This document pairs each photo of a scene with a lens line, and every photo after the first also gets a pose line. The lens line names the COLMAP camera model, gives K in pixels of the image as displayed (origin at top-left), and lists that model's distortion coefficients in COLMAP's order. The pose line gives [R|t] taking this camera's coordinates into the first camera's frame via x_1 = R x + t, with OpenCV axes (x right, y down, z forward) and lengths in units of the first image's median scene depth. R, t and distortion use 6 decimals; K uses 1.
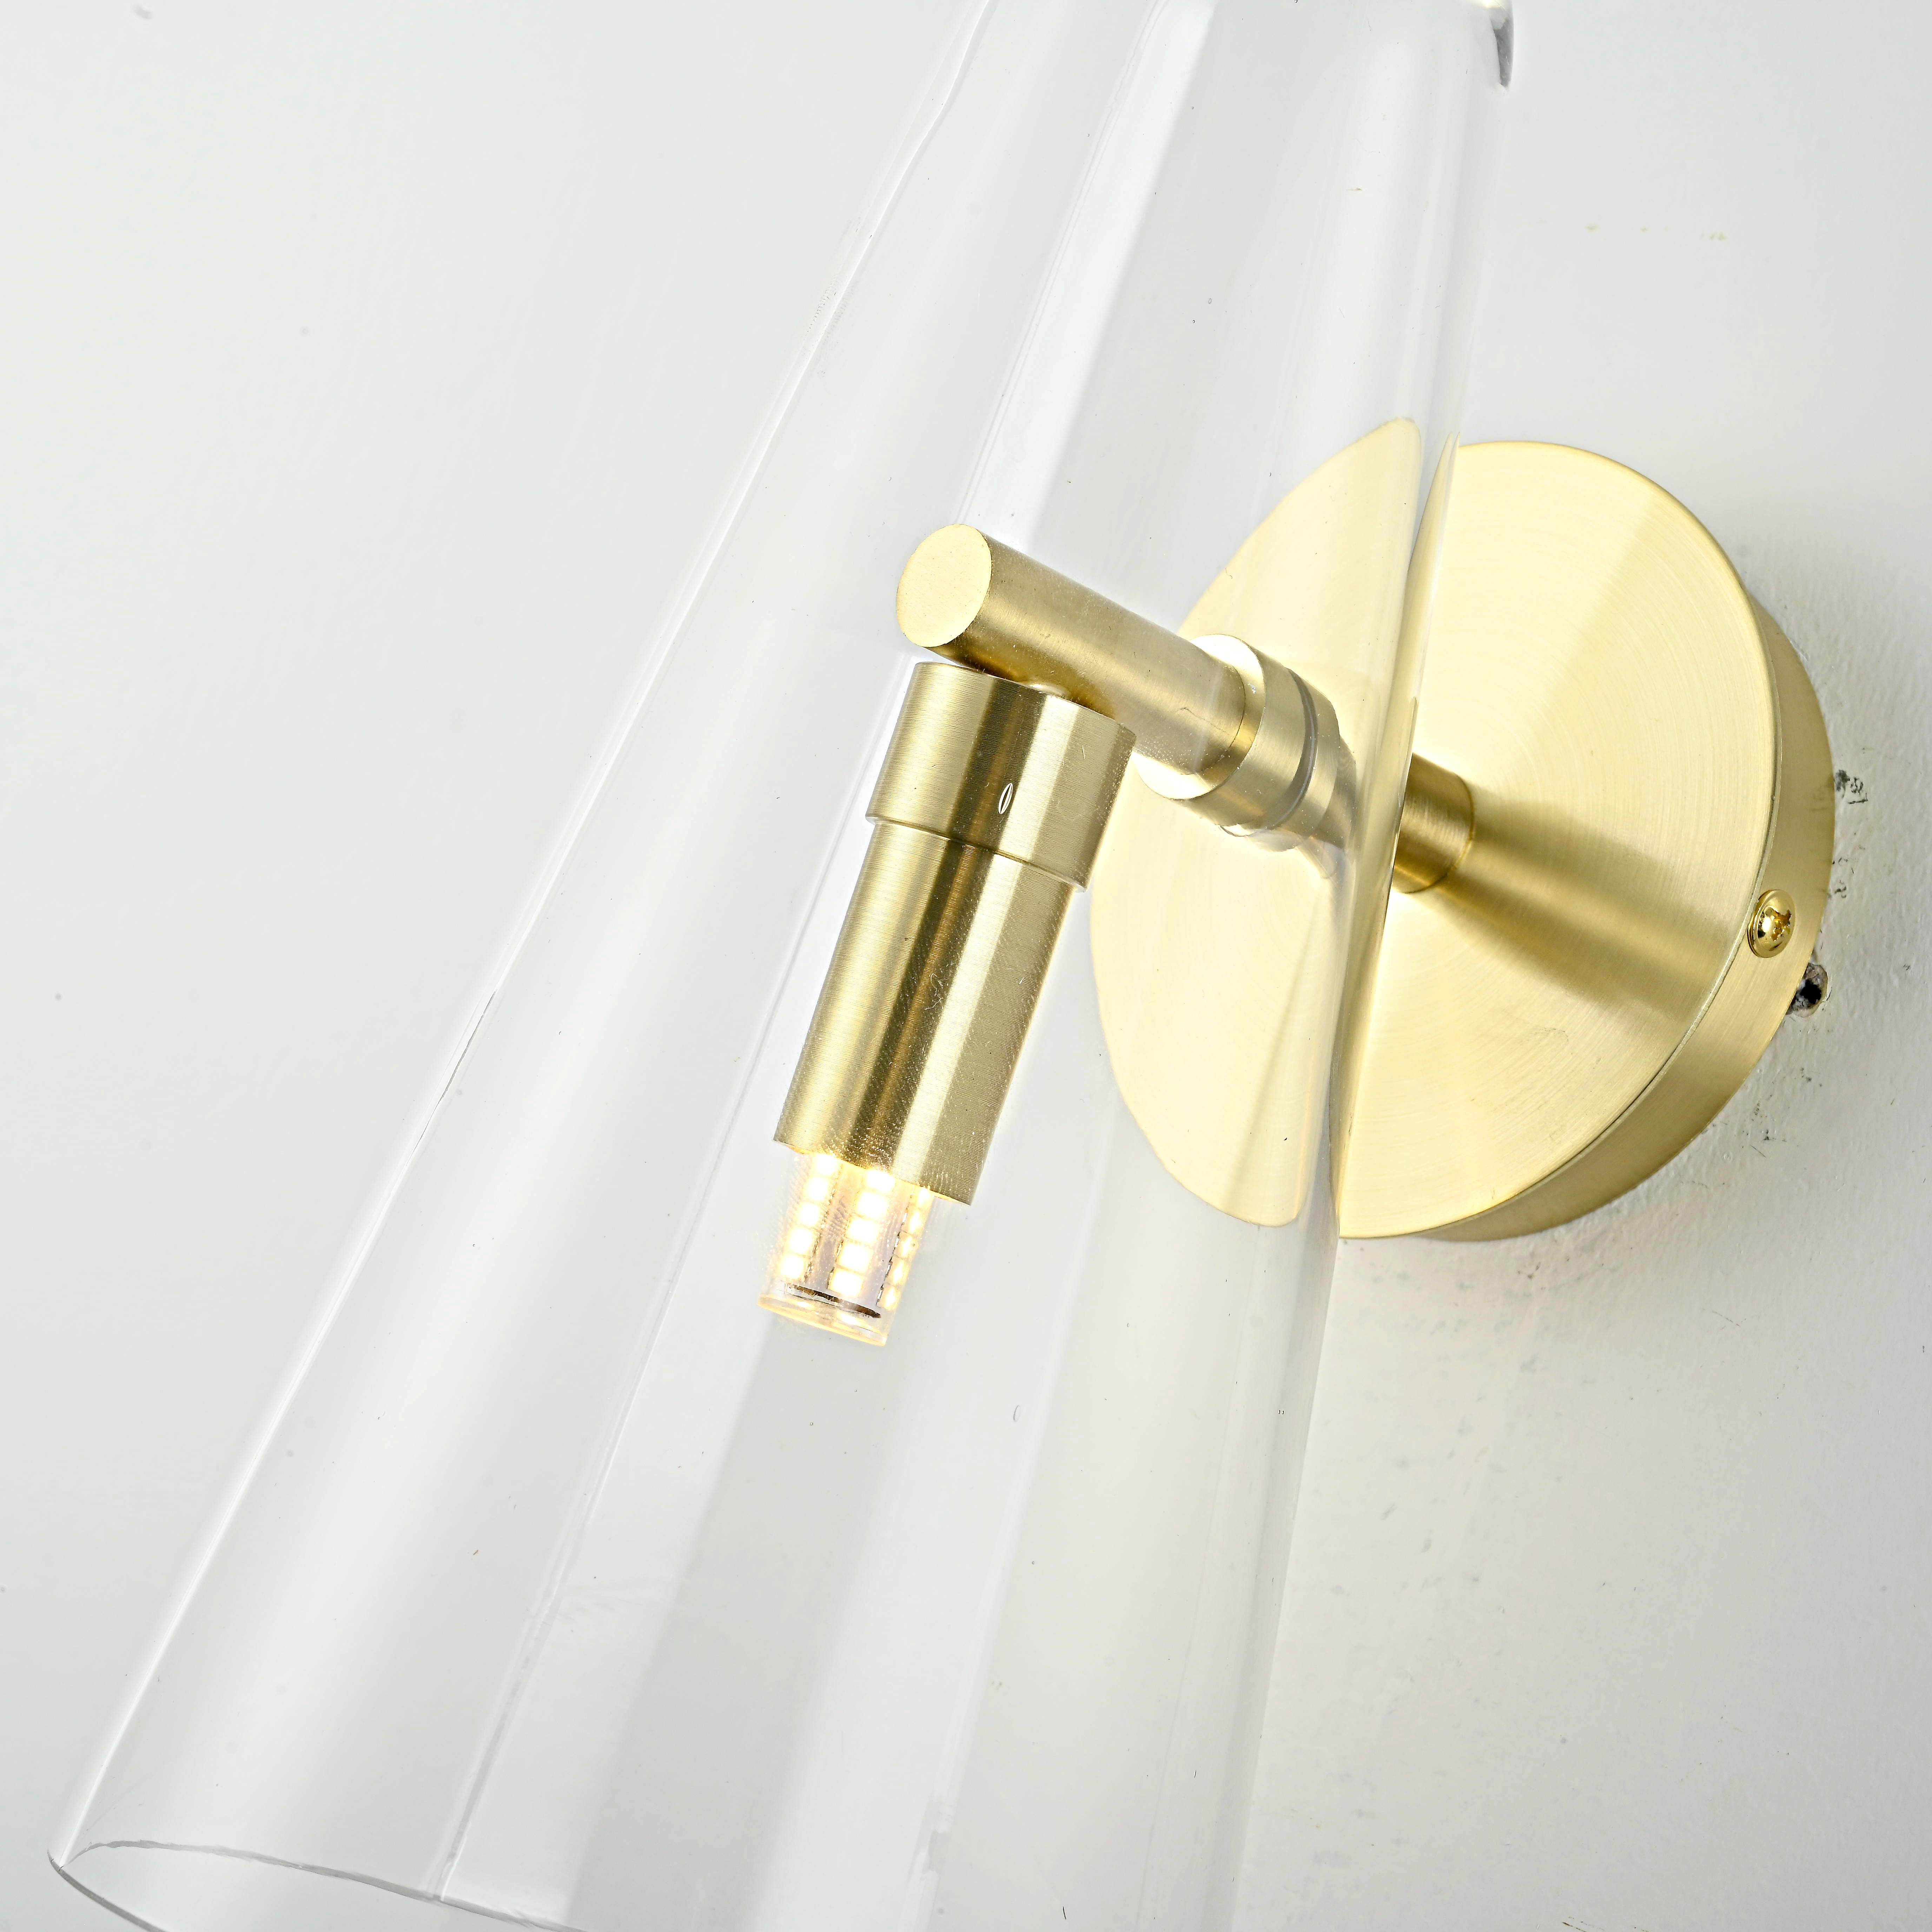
lens RADIAL K [[5596.5, 0, 966.0], [0, 5596.5, 966.0], [0, 0, 1]] dist [0.066023, -0.905025]
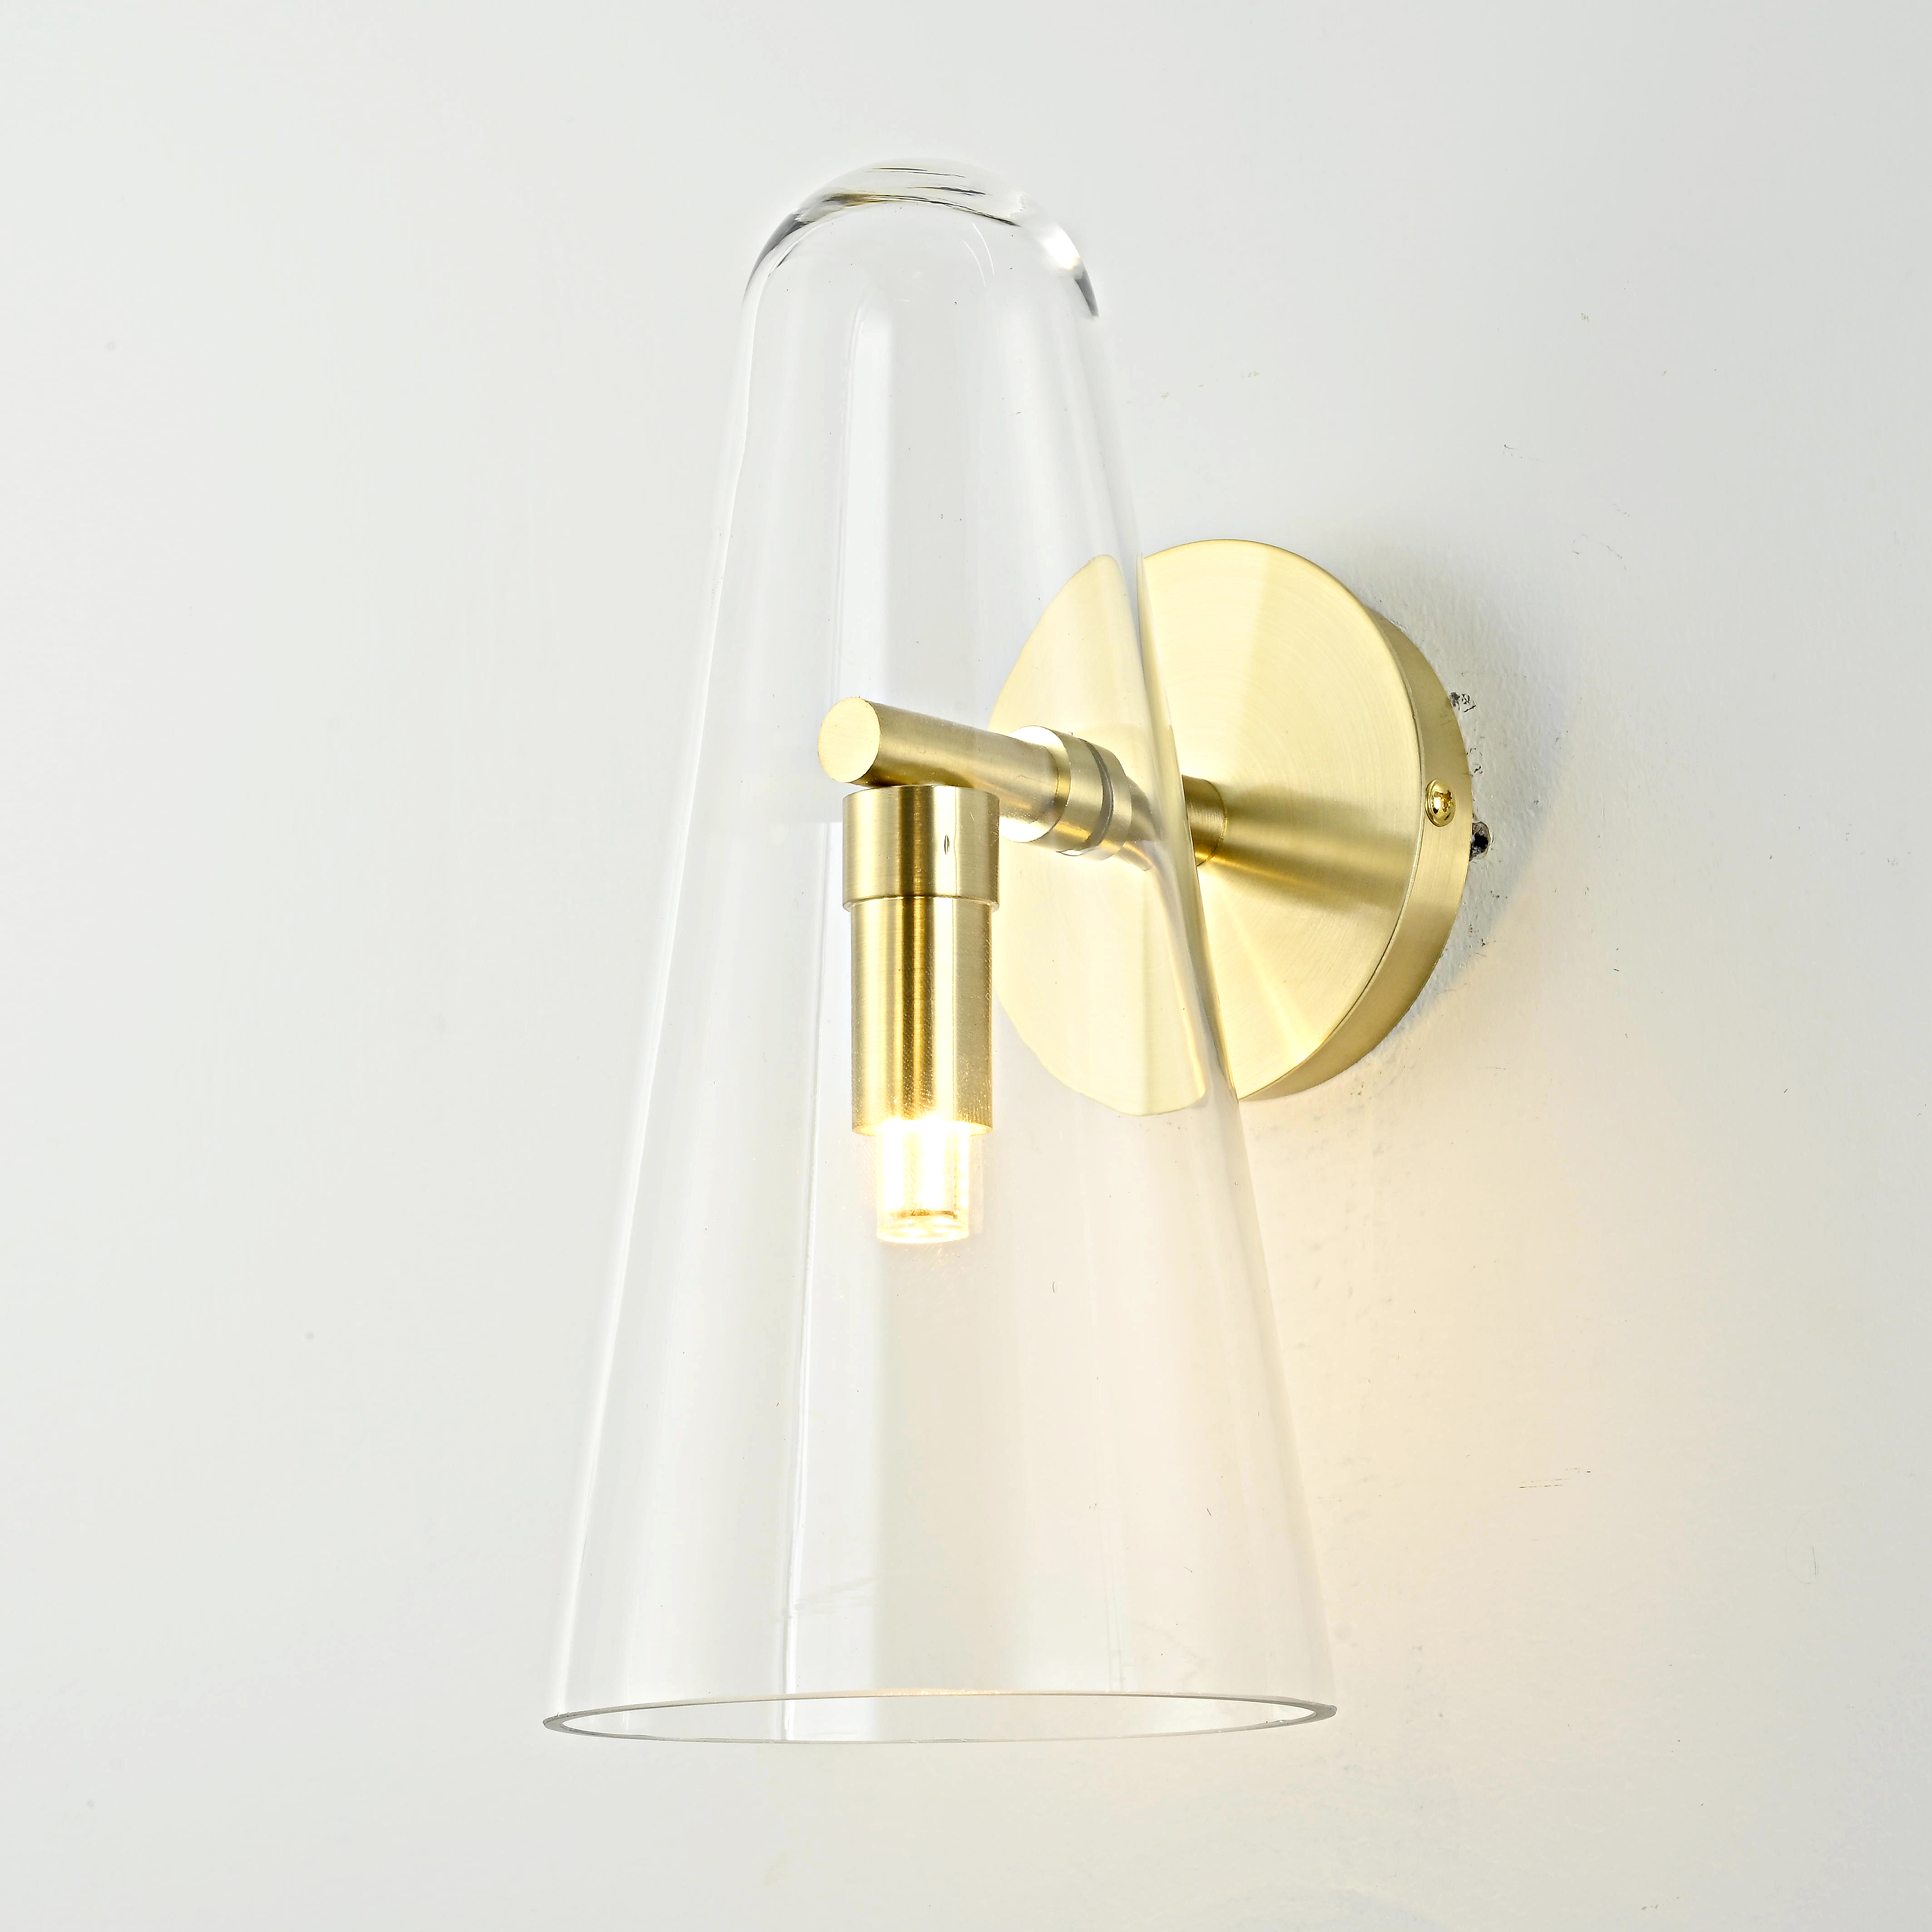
lens RADIAL K [[7182.7, 0, 970.0], [0, 7182.7, 915.1], [0, 0, 1]] dist [0.116432, -0.553688]
pose [[0.948755, -0.302658, 0.090892, -0.150706], [0.309539, 0.947968, -0.074451, 0.120832], [-0.063629, 0.098770, 0.993074, -0.845142]]
